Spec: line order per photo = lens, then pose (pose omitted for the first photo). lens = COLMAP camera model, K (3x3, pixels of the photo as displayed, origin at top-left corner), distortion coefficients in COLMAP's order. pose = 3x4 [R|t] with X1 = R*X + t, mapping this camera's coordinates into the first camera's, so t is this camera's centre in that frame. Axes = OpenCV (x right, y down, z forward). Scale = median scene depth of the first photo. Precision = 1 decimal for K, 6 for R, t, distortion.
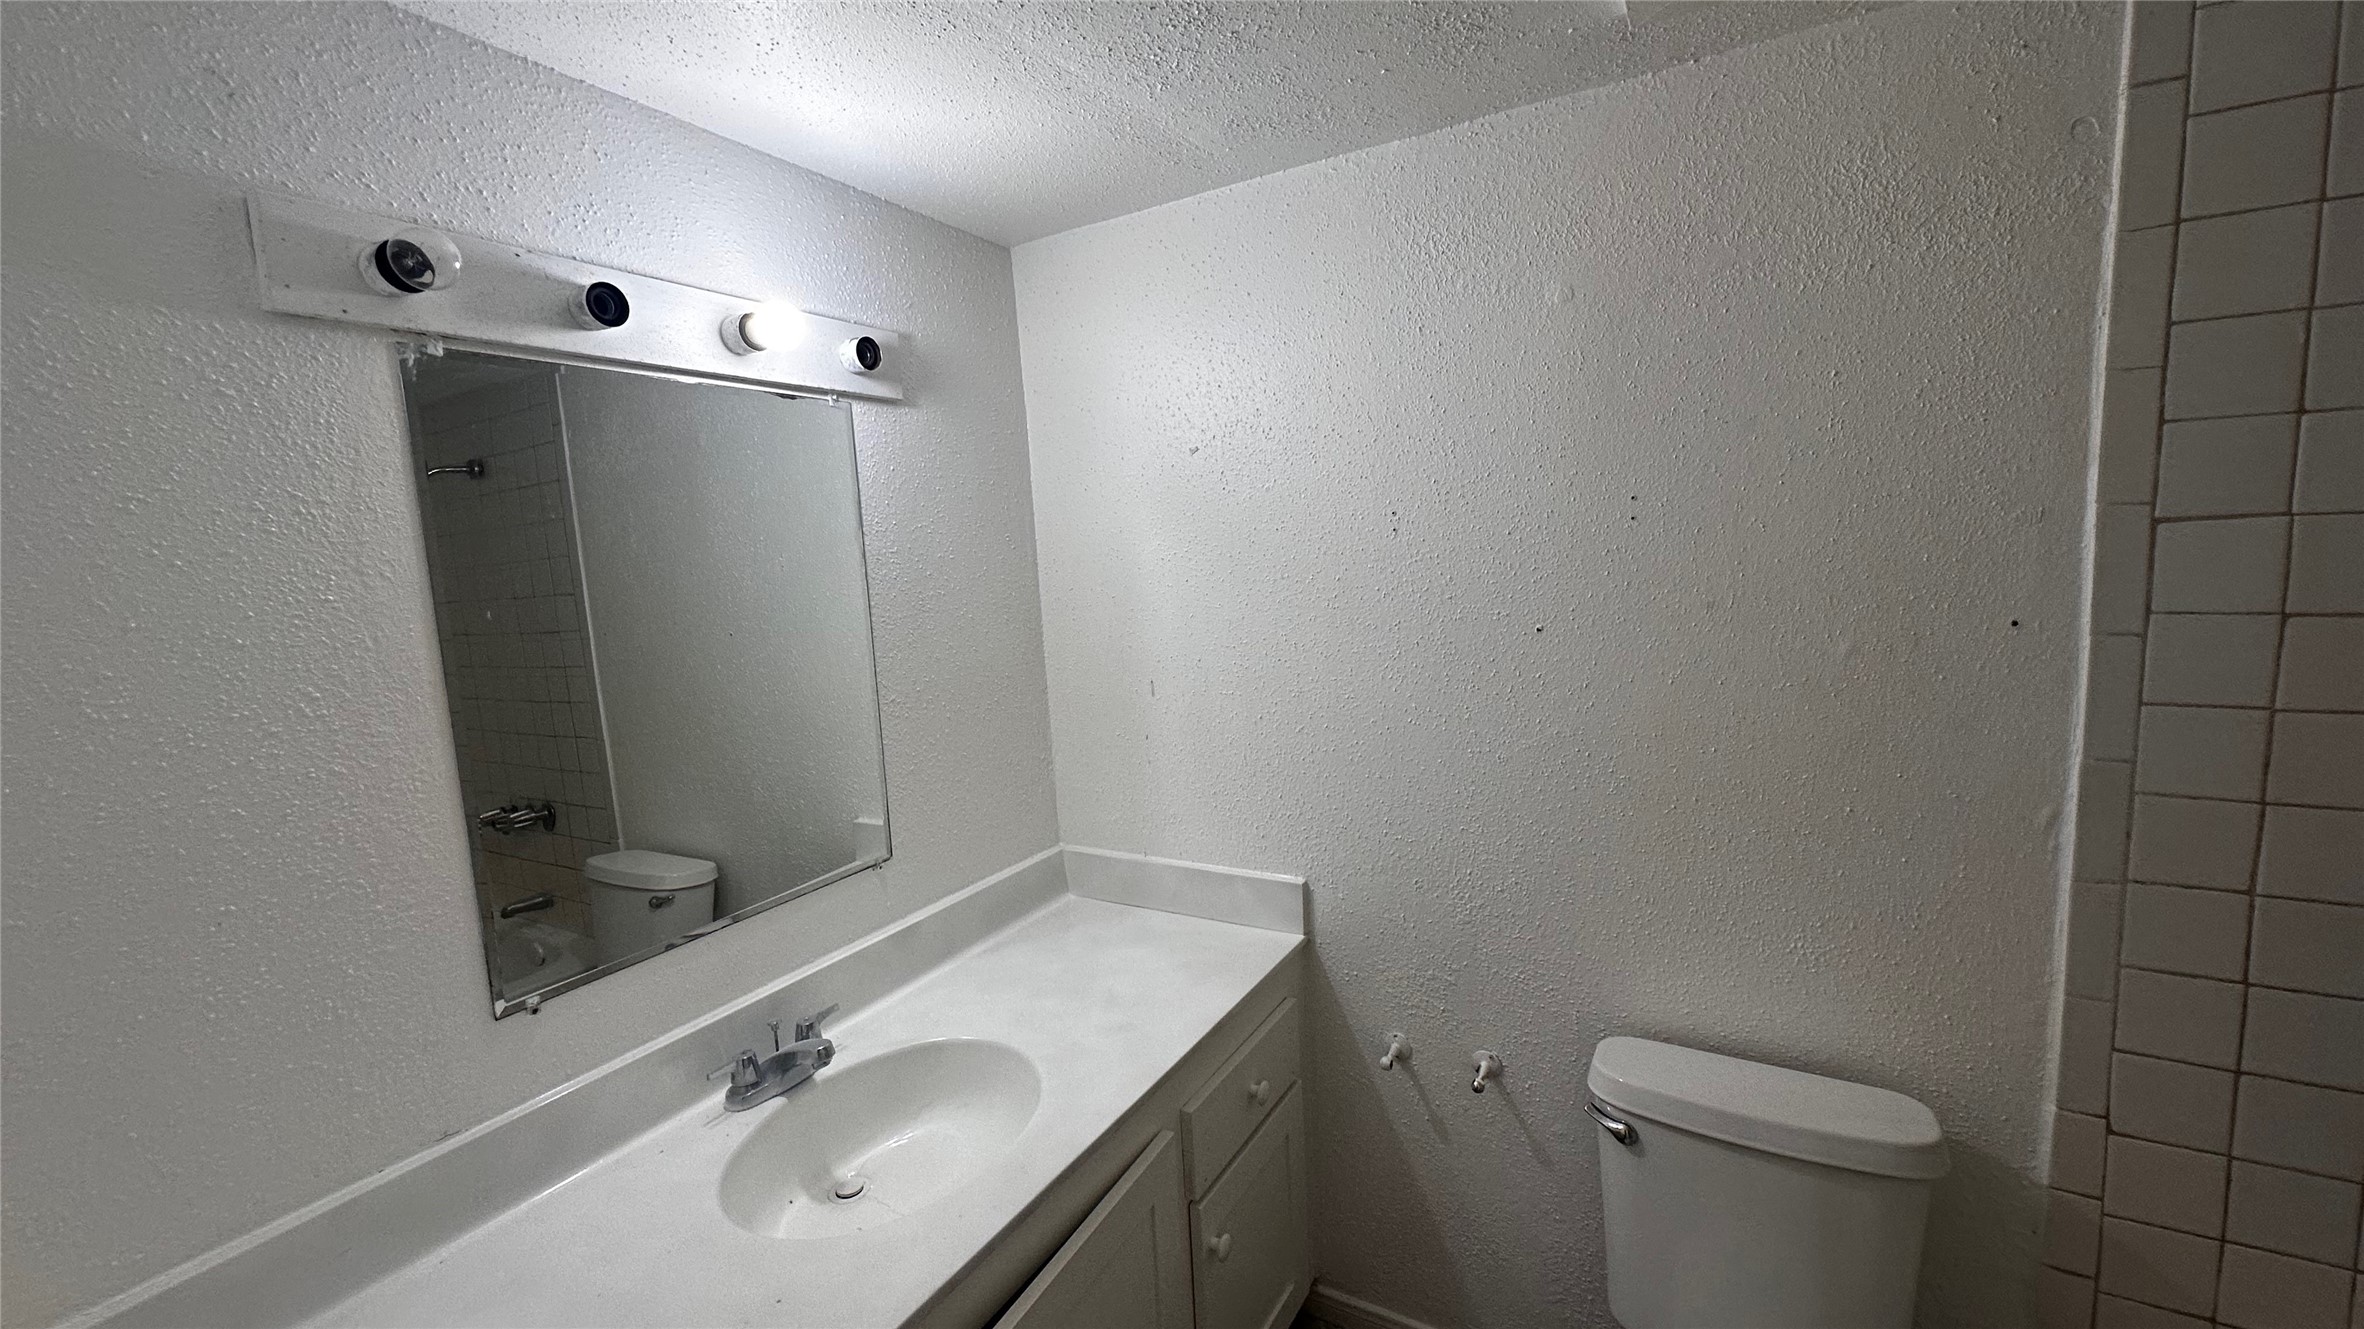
lens RADIAL K [[946.6, 0, 1183.8], [0, 946.6, 665.8], [0, 0, 1]] dist [0.000931, 0.000721]
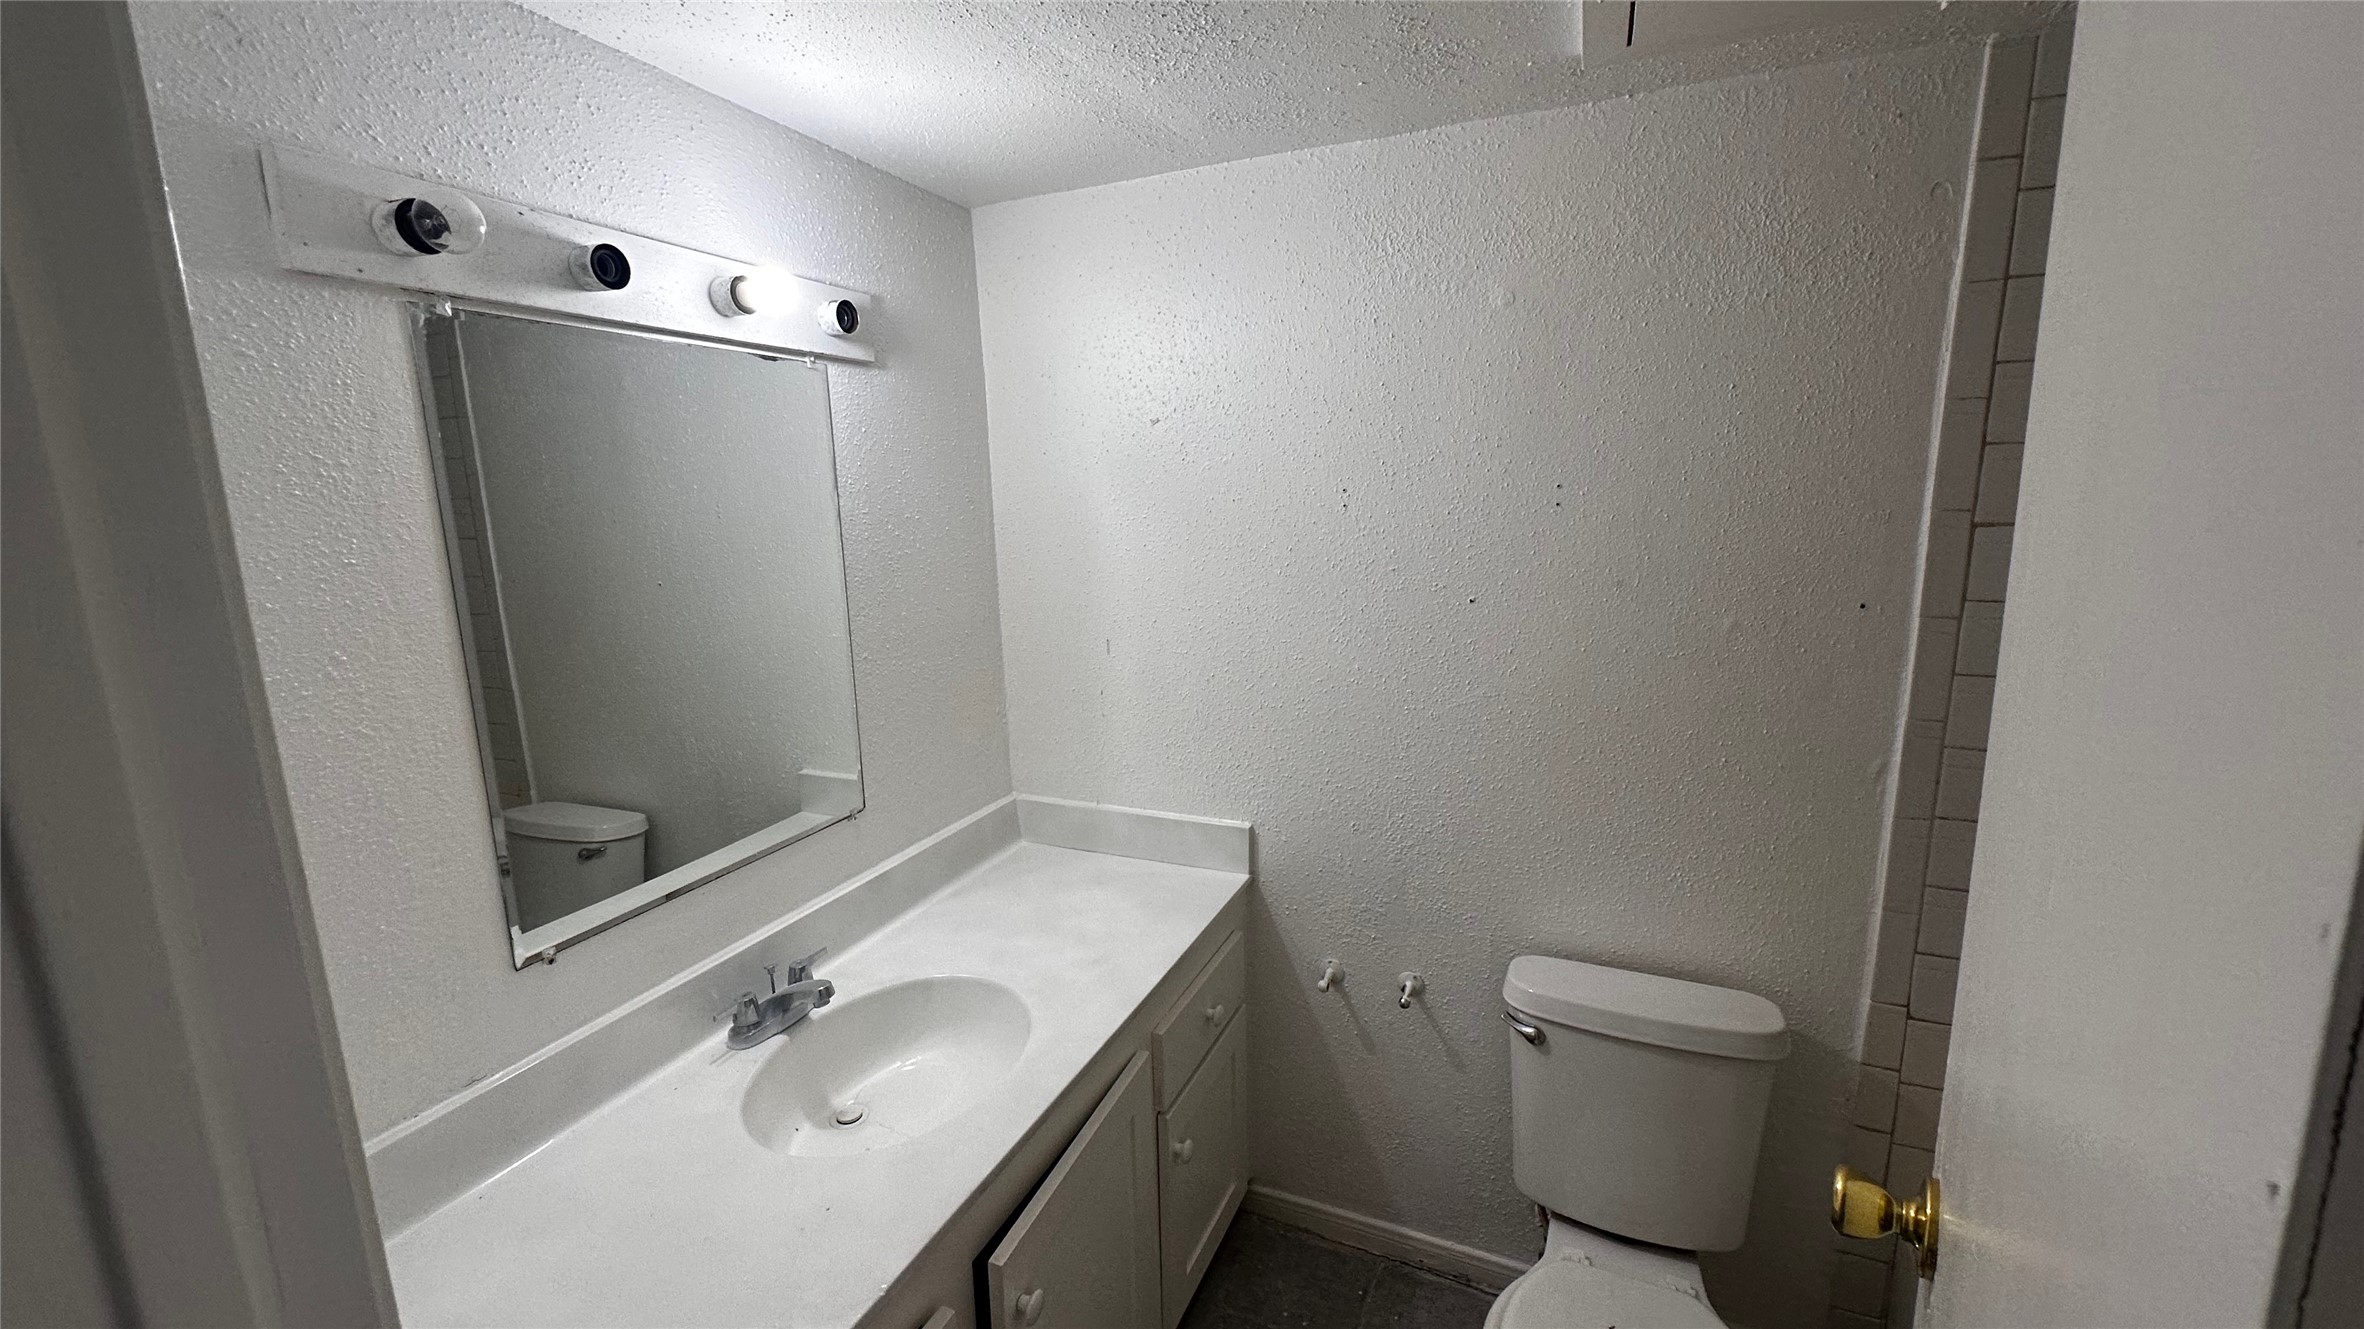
lens RADIAL K [[946.6, 0, 1181.7], [0, 946.6, 664.4], [0, 0, 1]] dist [0.000931, 0.000721]
pose [[0.992434, 0.007539, 0.122544, -0.113819], [-0.014558, 0.998297, 0.056483, -0.024149], [-0.121910, -0.057840, 0.990854, -0.078782]]
